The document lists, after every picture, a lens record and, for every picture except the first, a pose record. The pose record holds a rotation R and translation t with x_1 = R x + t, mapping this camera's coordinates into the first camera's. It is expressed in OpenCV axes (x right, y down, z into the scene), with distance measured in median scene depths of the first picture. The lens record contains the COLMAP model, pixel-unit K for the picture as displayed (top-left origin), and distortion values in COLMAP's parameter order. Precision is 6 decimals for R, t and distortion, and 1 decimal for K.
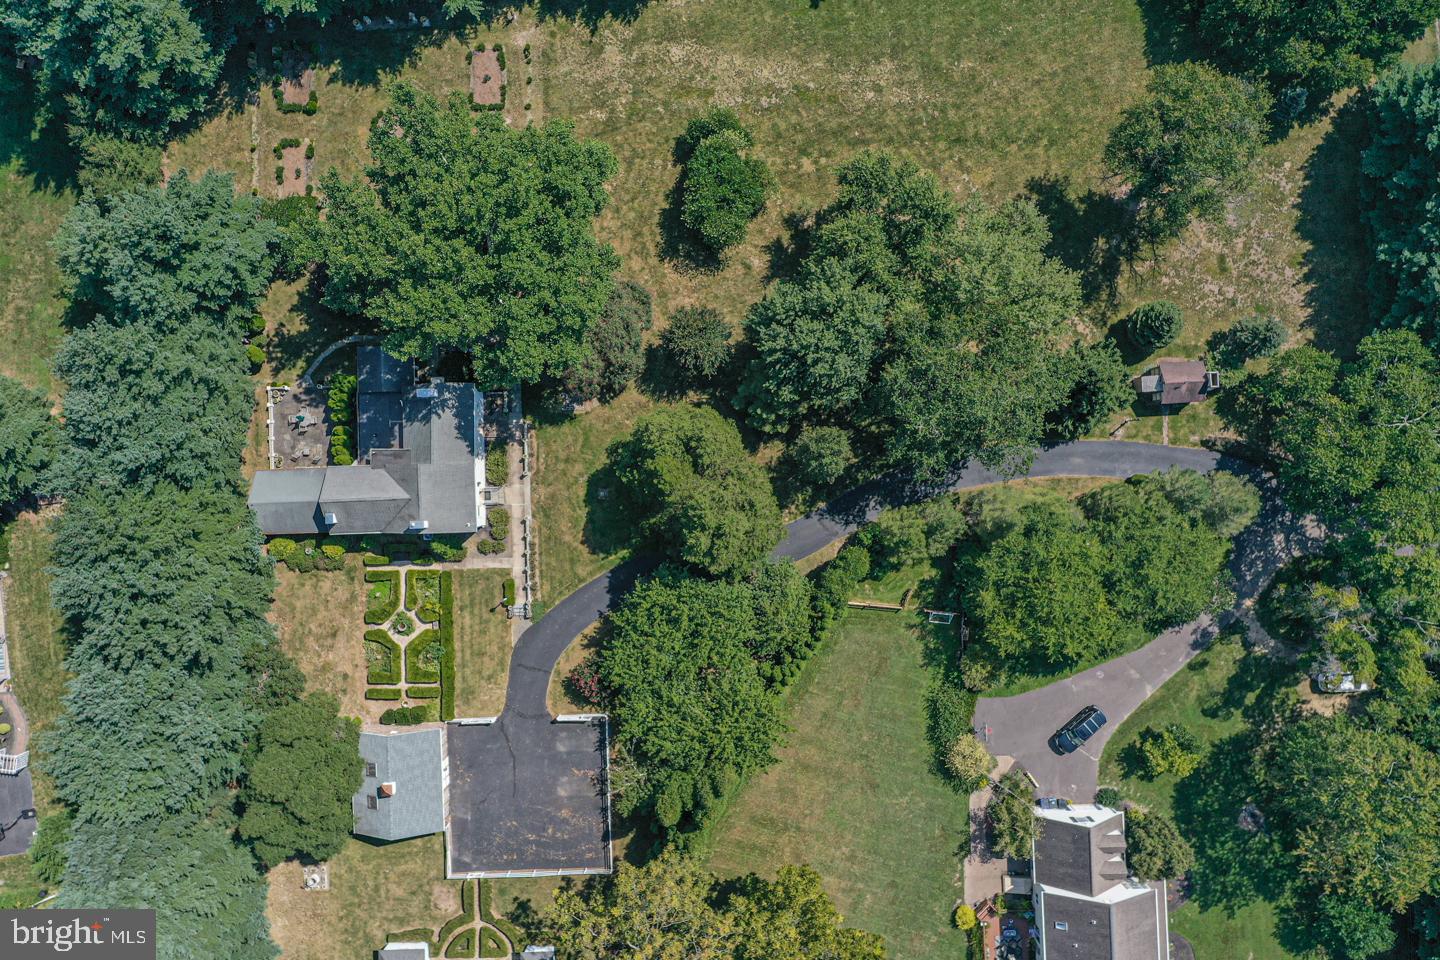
lens RADIAL K [[1163.2, 0, 727.1], [0, 1163.2, 468.6], [0, 0, 1]] dist [0.025966, -0.003886]
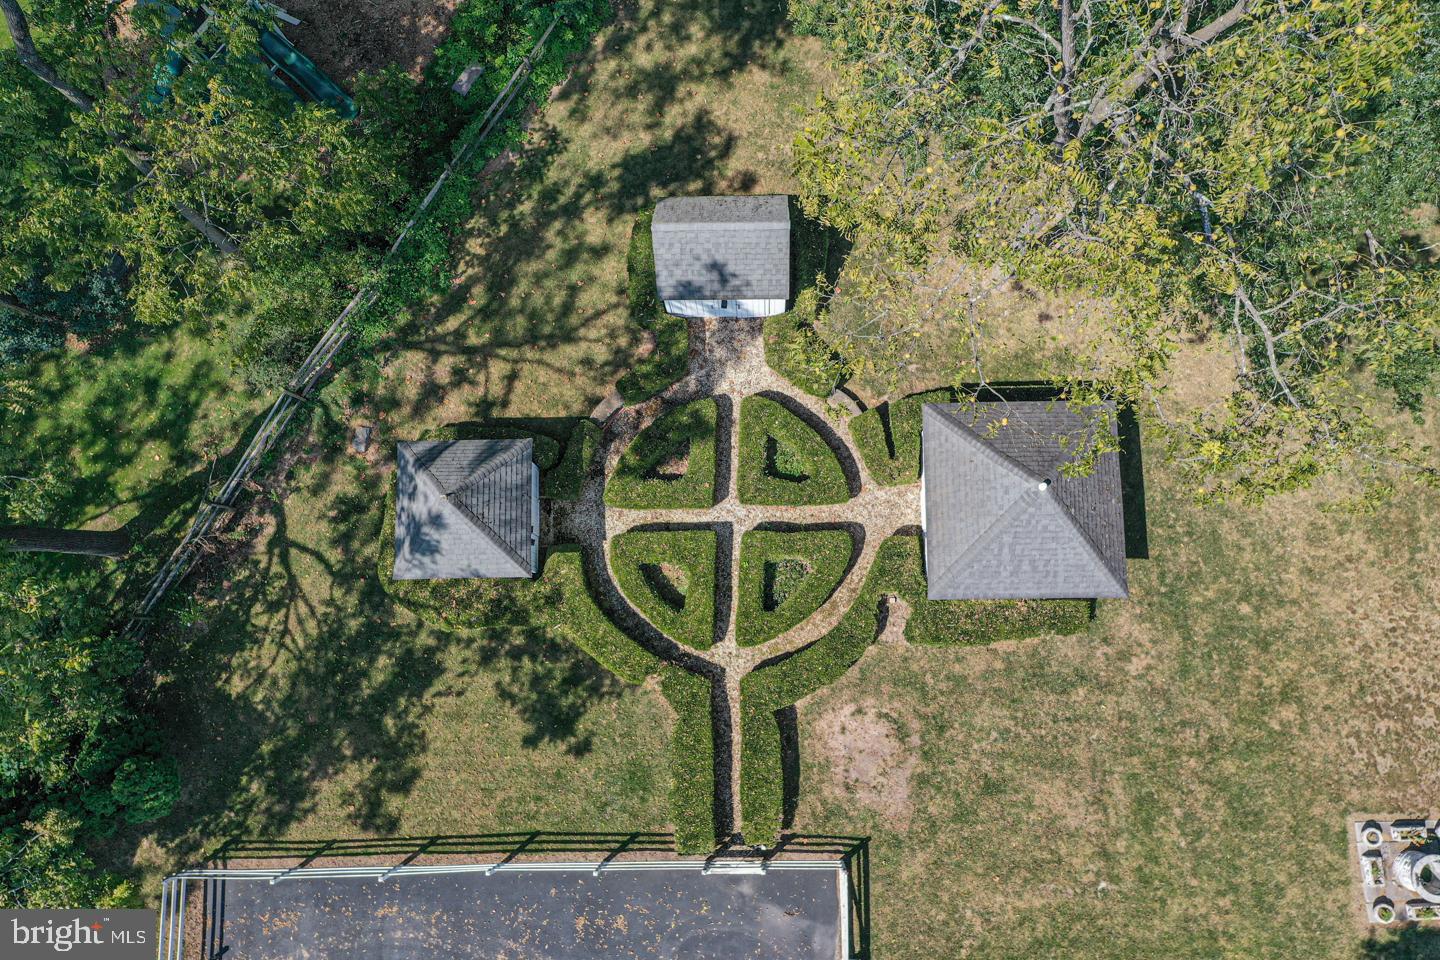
lens RADIAL K [[1163.2, 0, 721.9], [0, 1163.2, 475.5], [0, 0, 1]] dist [0.025966, -0.003886]
pose [[-0.998928, -0.009297, 0.045338, -0.223289], [0.016396, -0.987173, 0.158808, 0.389481], [0.043280, 0.159381, 0.986268, 0.747567]]
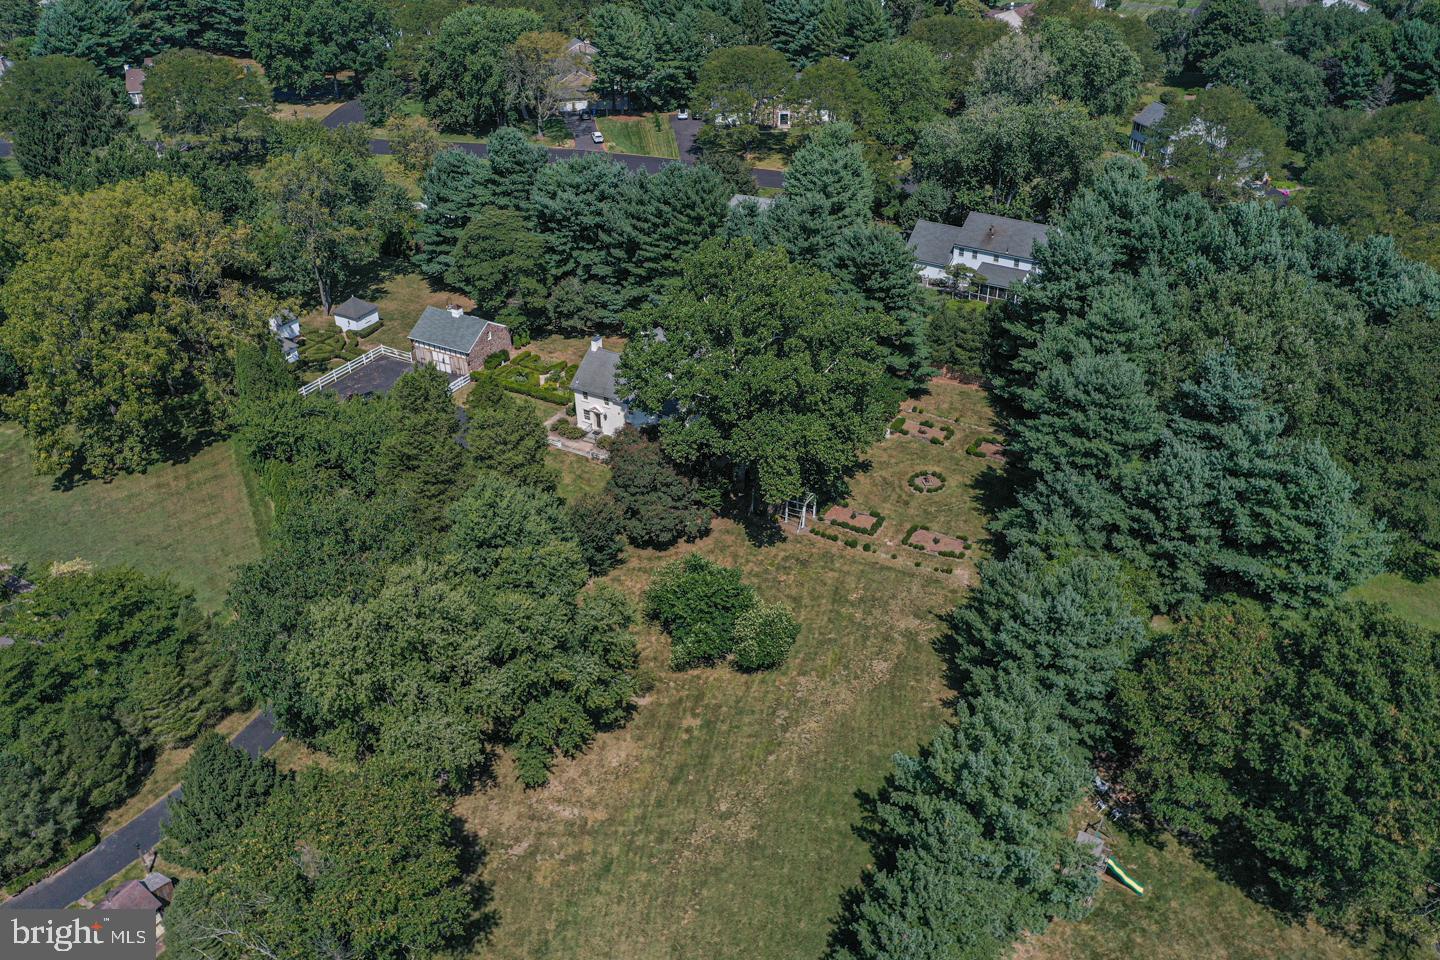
lens RADIAL K [[1163.2, 0, 707.5], [0, 1163.2, 484.5], [0, 0, 1]] dist [0.025966, -0.003886]
pose [[-0.531070, 0.470435, -0.704738, 0.566313], [-0.847066, -0.274073, 0.455372, -0.603532], [0.021073, 0.838794, 0.544041, 0.419507]]
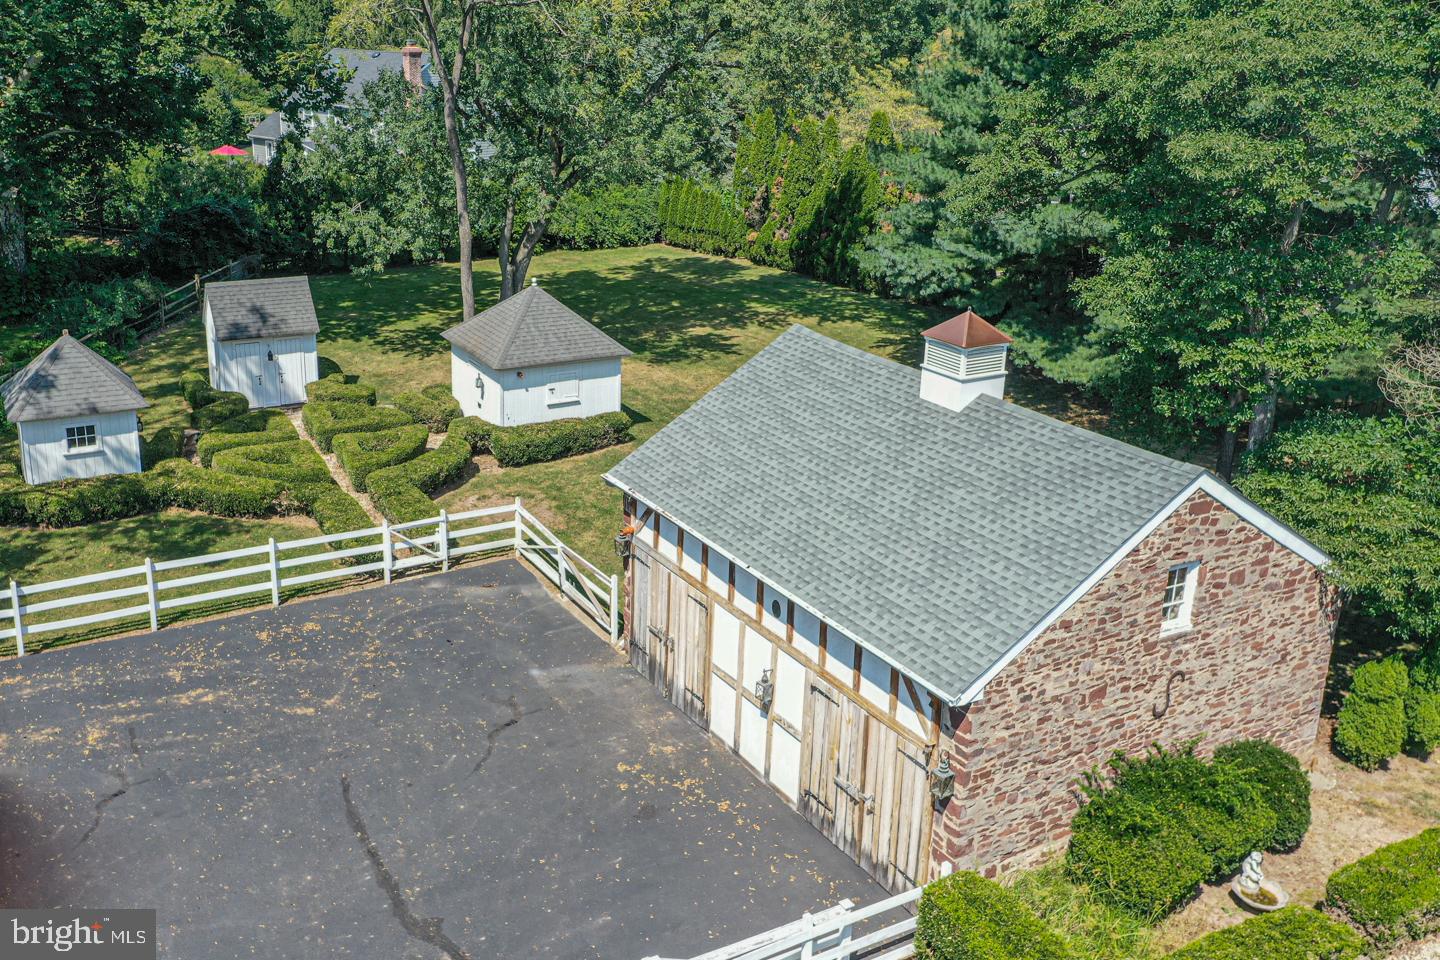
lens RADIAL K [[1274.1, 0, 631.1], [0, 1274.1, 393.9], [0, 0, 1]] dist [0.033423, -0.016225]
pose [[-0.892690, 0.118595, -0.434788, -0.146837], [-0.450517, -0.260095, 0.854040, 0.118006], [-0.011801, 0.958272, 0.285613, 0.896976]]
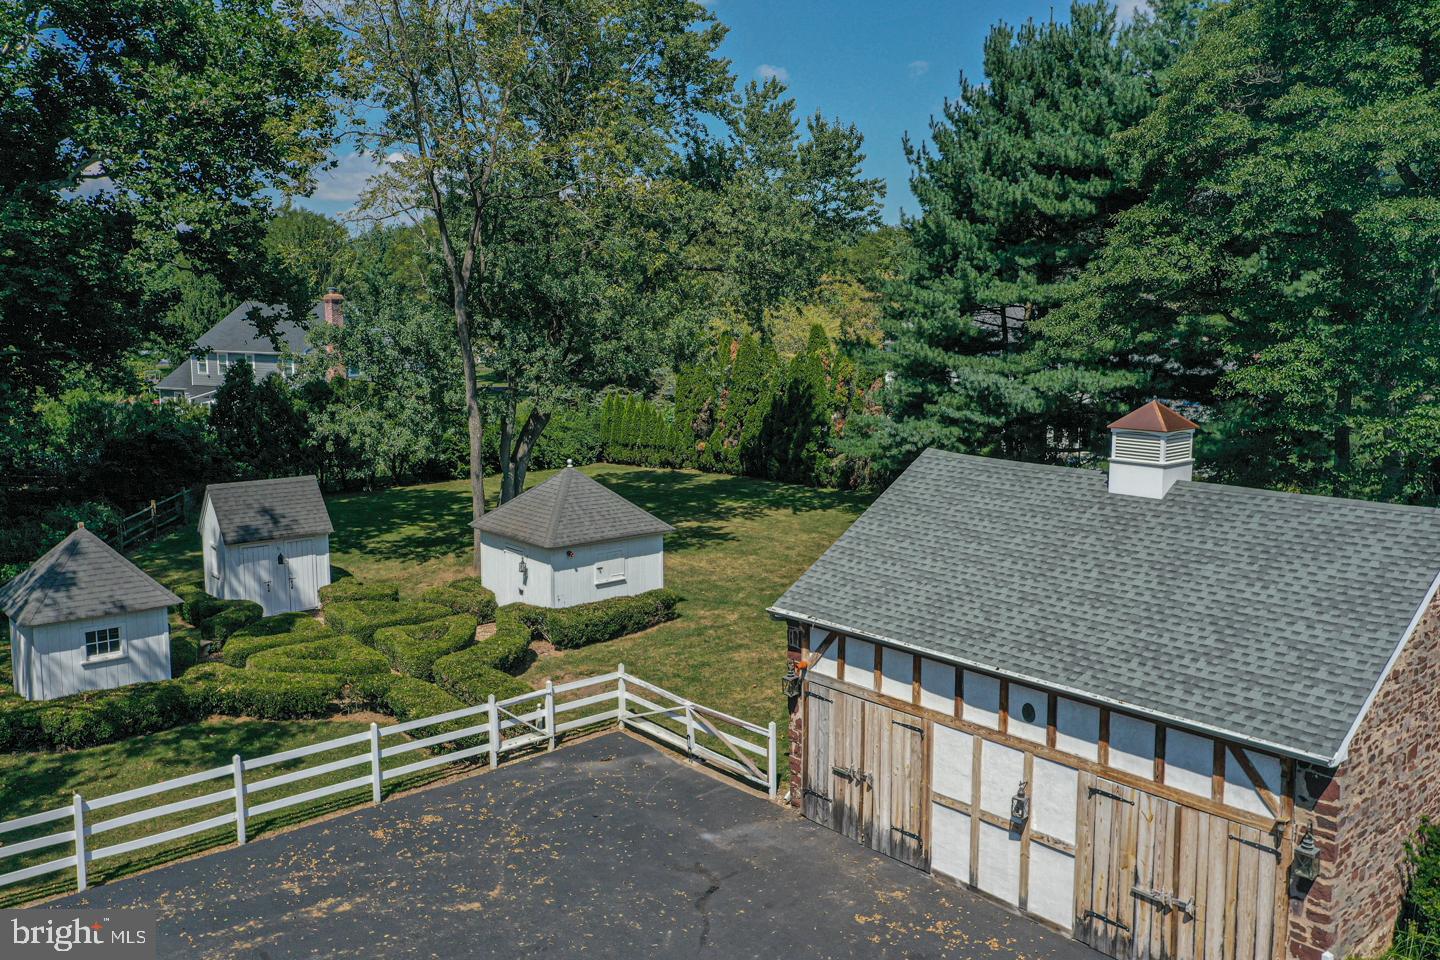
lens RADIAL K [[1163.2, 0, 722.2], [0, 1163.2, 459.0], [0, 0, 1]] dist [0.025966, -0.003886]
pose [[-0.777217, 0.088911, -0.622920, -0.115887], [-0.629201, -0.099764, 0.770814, 0.165463], [0.006389, 0.991031, 0.133481, 0.923603]]
